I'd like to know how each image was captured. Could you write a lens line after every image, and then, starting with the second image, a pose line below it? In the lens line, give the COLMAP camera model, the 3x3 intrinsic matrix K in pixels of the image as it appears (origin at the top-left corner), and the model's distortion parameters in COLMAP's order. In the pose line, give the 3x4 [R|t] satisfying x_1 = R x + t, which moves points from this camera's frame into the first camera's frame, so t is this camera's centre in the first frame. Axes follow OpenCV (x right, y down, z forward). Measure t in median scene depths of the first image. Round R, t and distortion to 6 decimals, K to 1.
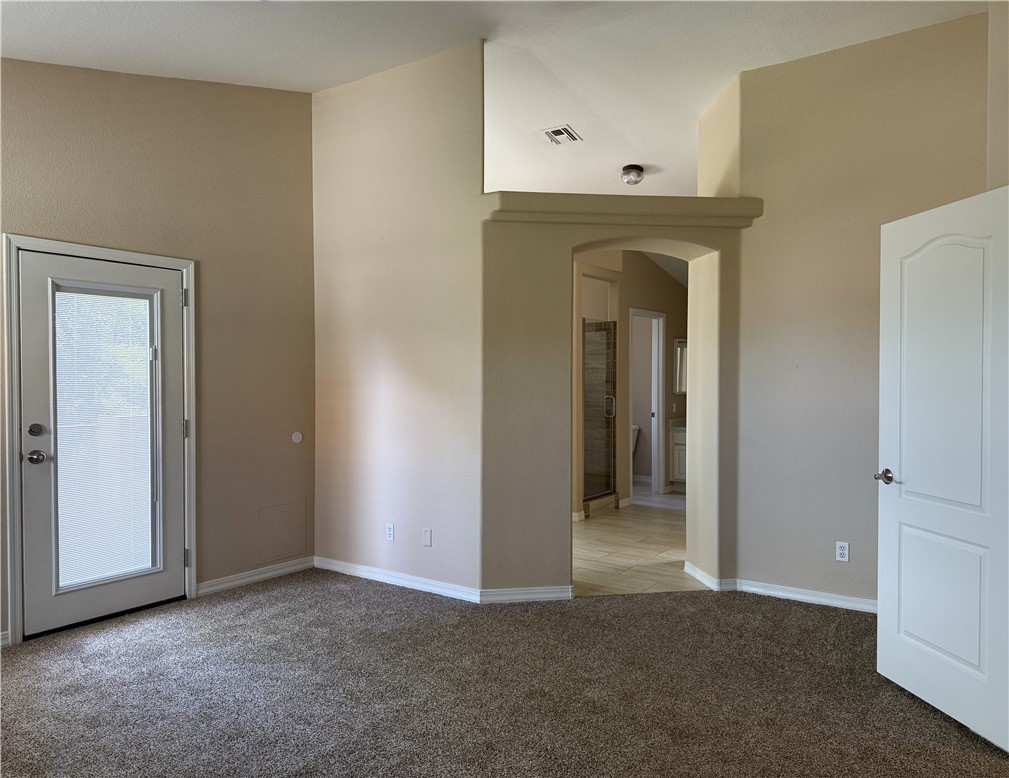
lens RADIAL K [[734.3, 0, 504.5], [0, 734.3, 389.0], [0, 0, 1]] dist [0.002307, 0.002095]
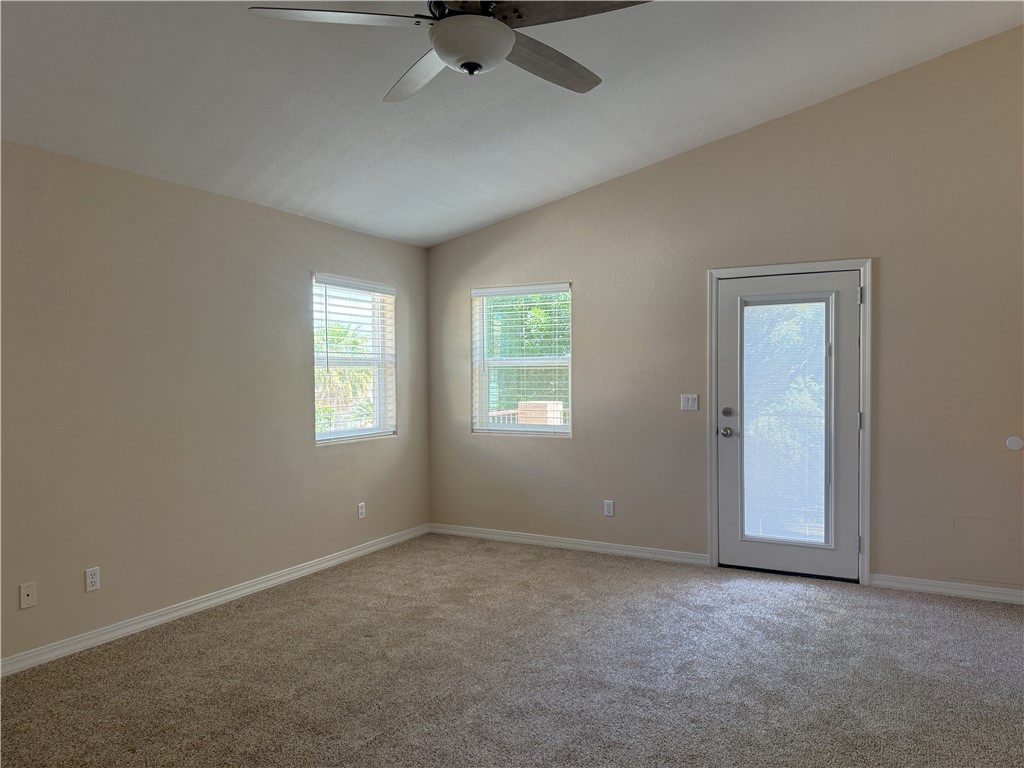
lens RADIAL K [[715.3, 0, 512.0], [0, 715.3, 384.0], [0, 0, 1]] dist [0.000884, -0.000478]
pose [[0.117004, 0.008158, -0.993098, 0.536221], [-0.010701, 0.999919, 0.006953, -0.000065], [0.993074, 0.009814, 0.117082, 0.403110]]
